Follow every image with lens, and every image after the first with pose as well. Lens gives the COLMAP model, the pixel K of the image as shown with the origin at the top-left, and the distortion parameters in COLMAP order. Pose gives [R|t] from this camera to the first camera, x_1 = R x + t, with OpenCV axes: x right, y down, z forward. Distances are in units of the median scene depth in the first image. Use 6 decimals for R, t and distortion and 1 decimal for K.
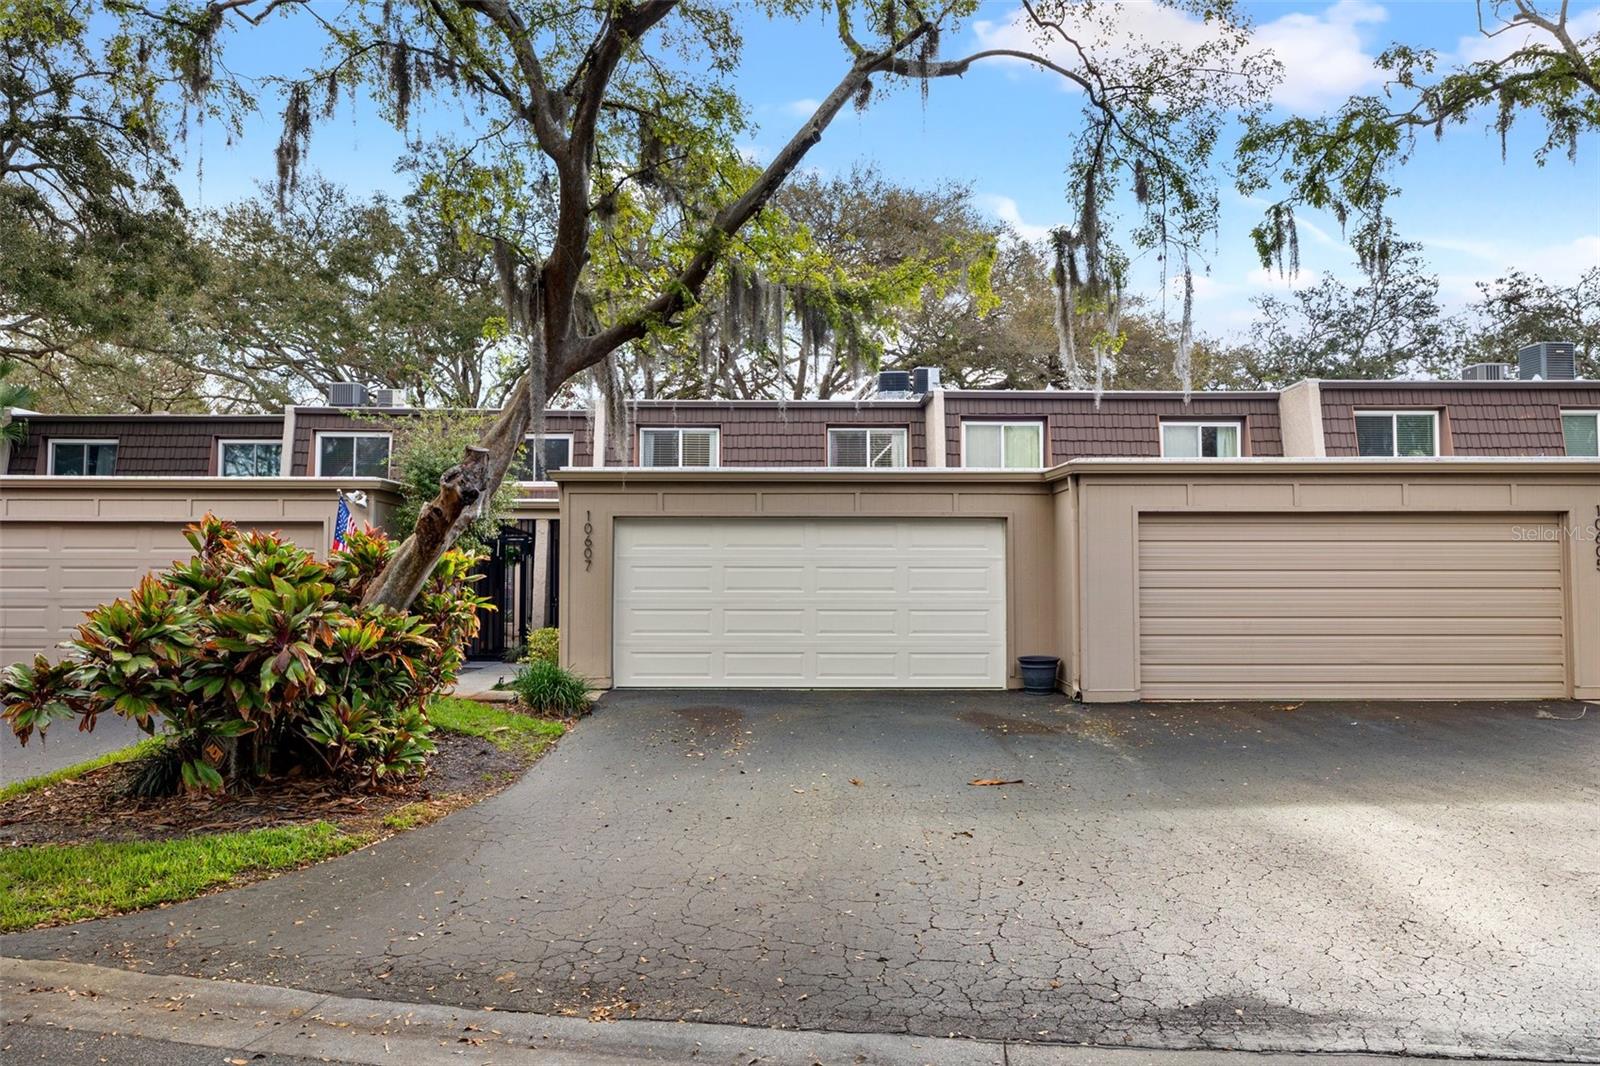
lens RADIAL K [[1100.3, 0, 799.8], [0, 1100.3, 526.1], [0, 0, 1]] dist [-0.012228, -0.003679]
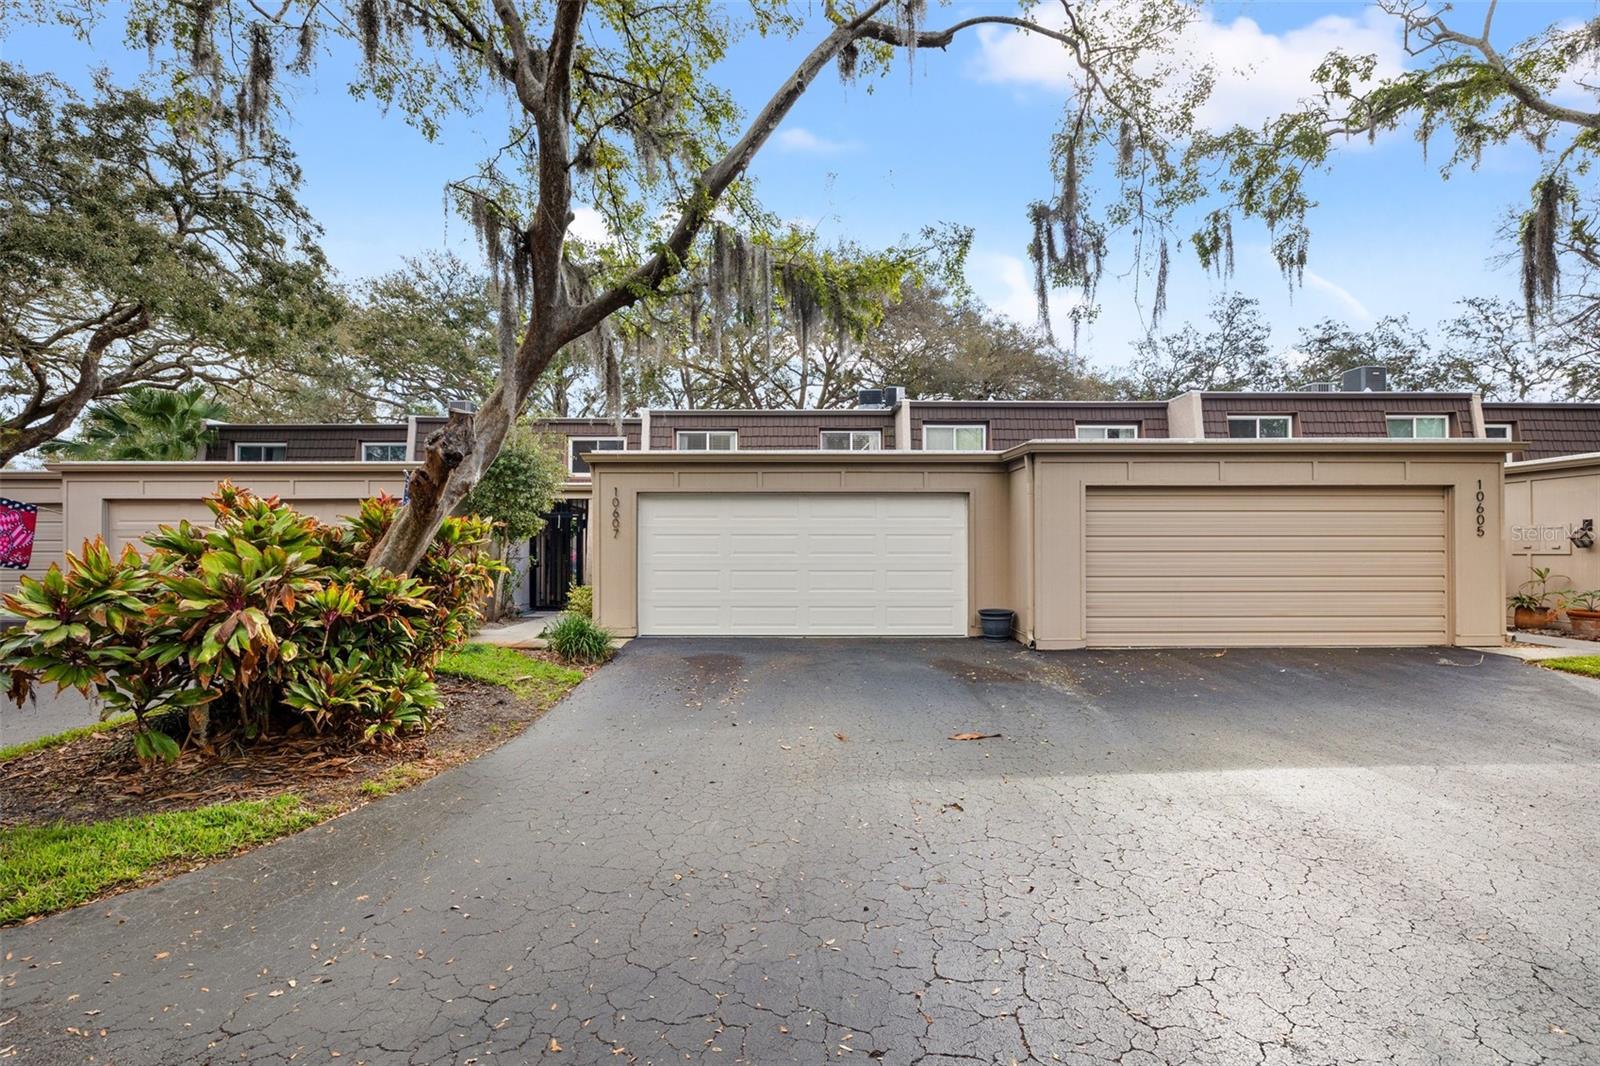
lens RADIAL K [[784.3, 0, 795.5], [0, 784.3, 544.5], [0, 0, 1]] dist [-0.015852, -0.000075]
pose [[0.999965, -0.001885, -0.008120, 0.011379], [0.002244, 0.999008, 0.044480, 0.014237], [0.008028, -0.044497, 0.998977, 0.213941]]
